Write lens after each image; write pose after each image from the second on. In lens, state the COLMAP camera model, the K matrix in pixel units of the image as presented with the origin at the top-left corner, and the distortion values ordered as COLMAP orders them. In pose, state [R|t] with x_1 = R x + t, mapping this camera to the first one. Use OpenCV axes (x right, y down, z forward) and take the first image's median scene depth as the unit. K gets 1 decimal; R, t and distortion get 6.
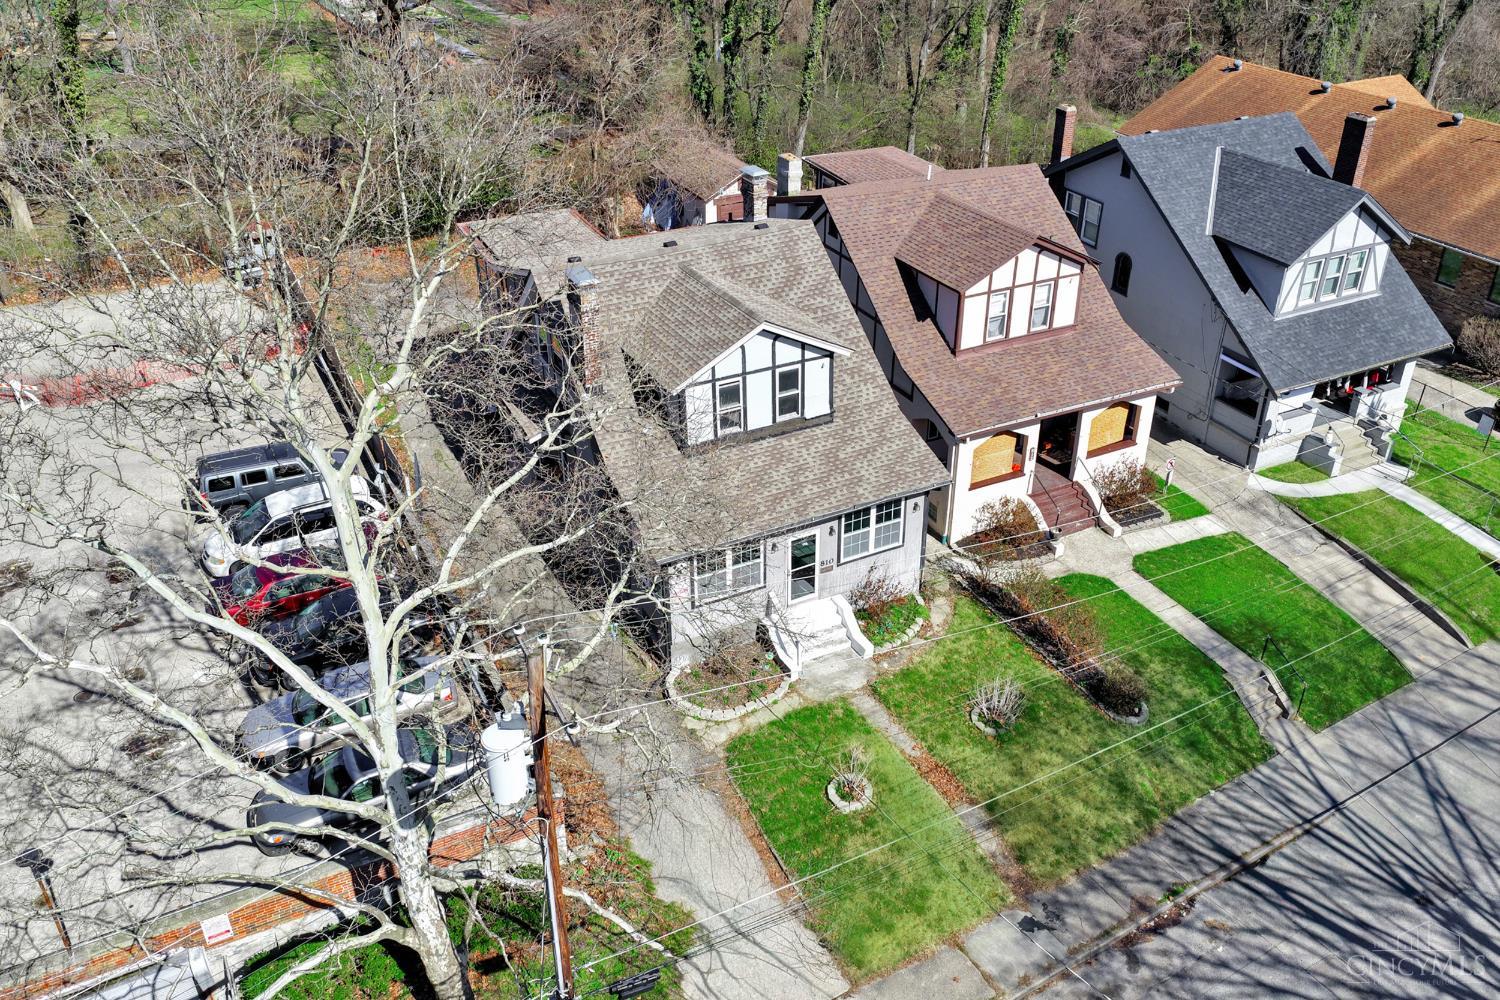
lens RADIAL K [[1210.8, 0, 750.0], [0, 1210.8, 500.0], [0, 0, 1]] dist [0.005889, -0.004704]
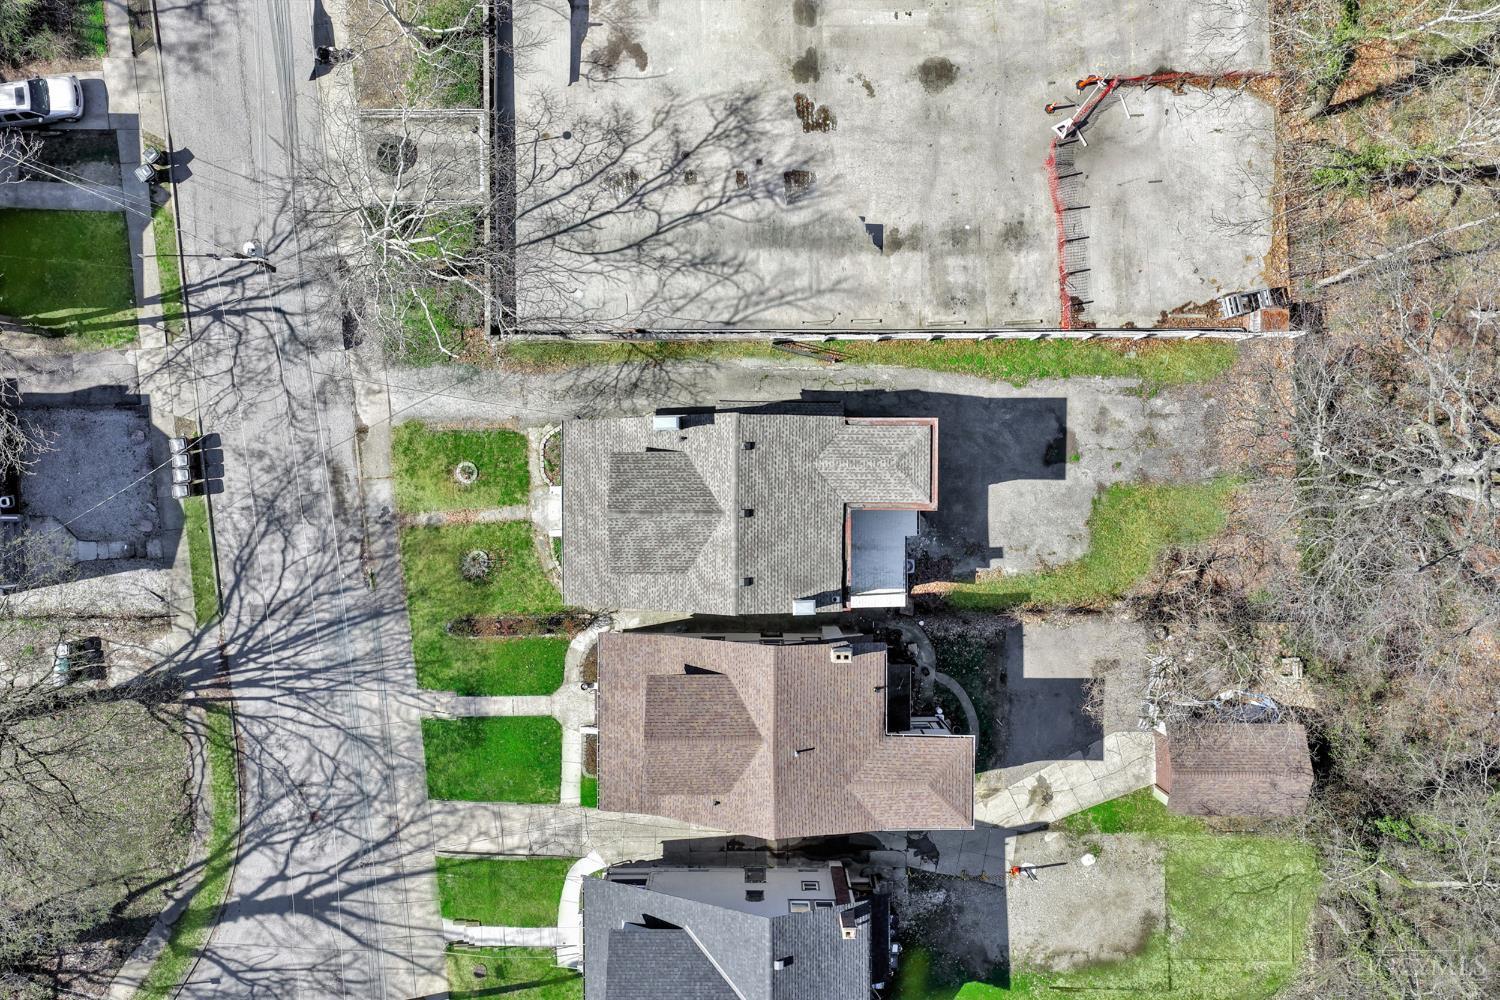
lens RADIAL K [[1233.5, 0, 750.0], [0, 1233.5, 500.0], [0, 0, 1]] dist [0.000932, -0.001158]
pose [[-0.445262, 0.895315, 0.012370, -0.107288], [-0.461154, -0.241141, 0.853925, -1.616110], [0.767515, 0.374516, 0.520249, 0.226785]]
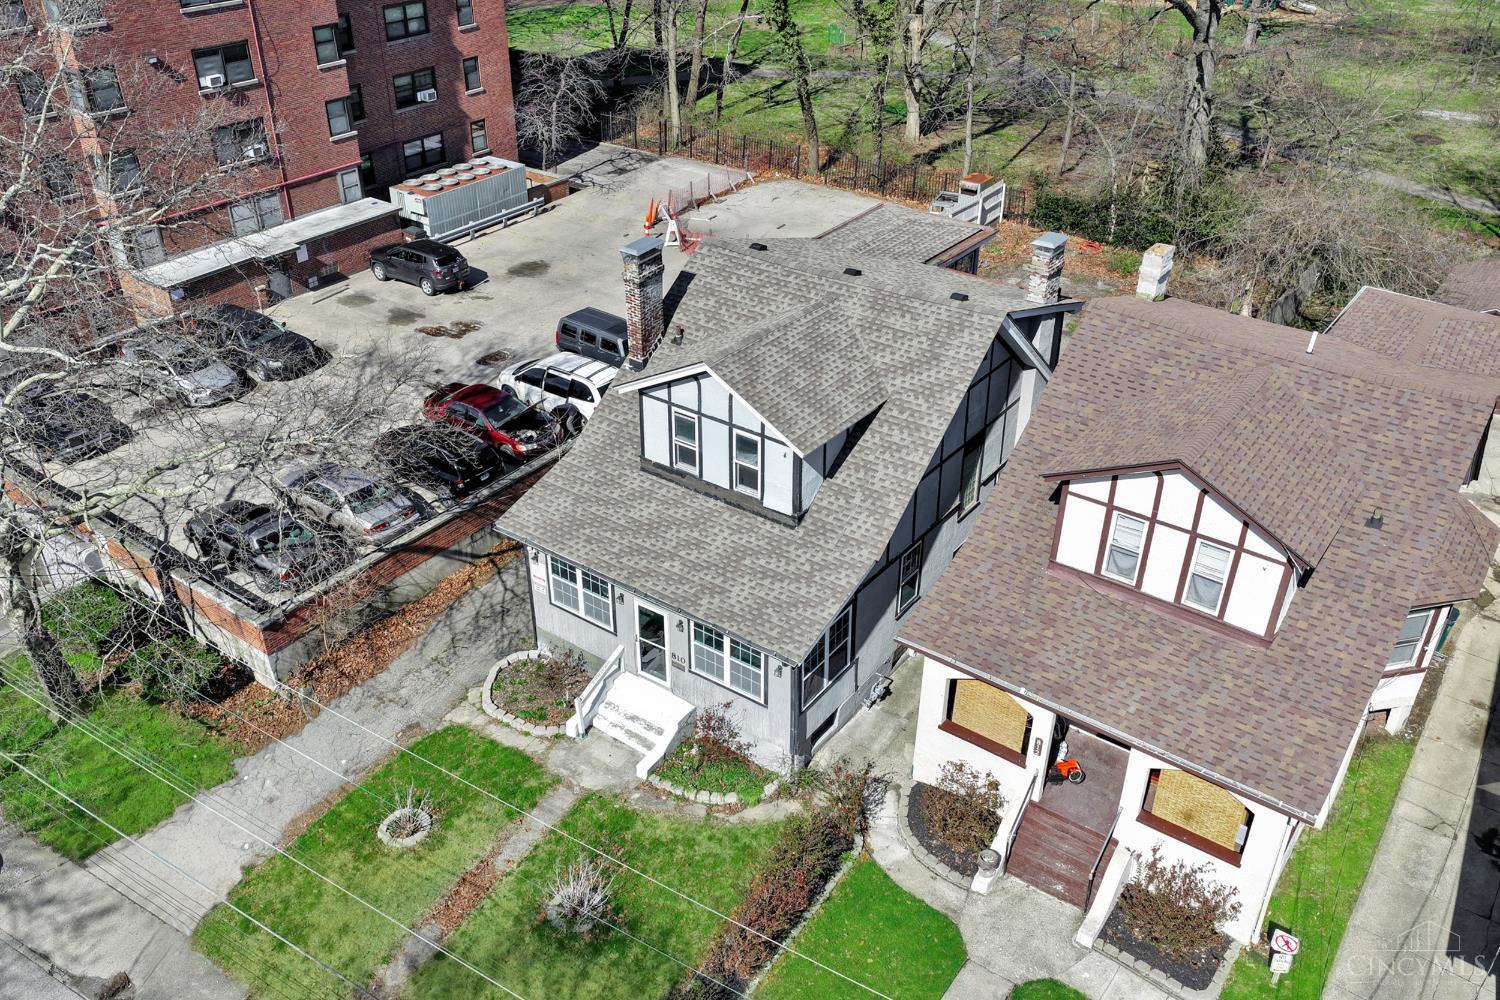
lens RADIAL K [[1239.0, 0, 752.6], [0, 1239.0, 490.1], [0, 0, 1]] dist [0.004141, 0.005942]
pose [[0.458448, 0.466713, -0.756310, 0.683218], [-0.463630, 0.851627, 0.244496, -0.281931], [0.758203, 0.238559, 0.606809, 0.490884]]
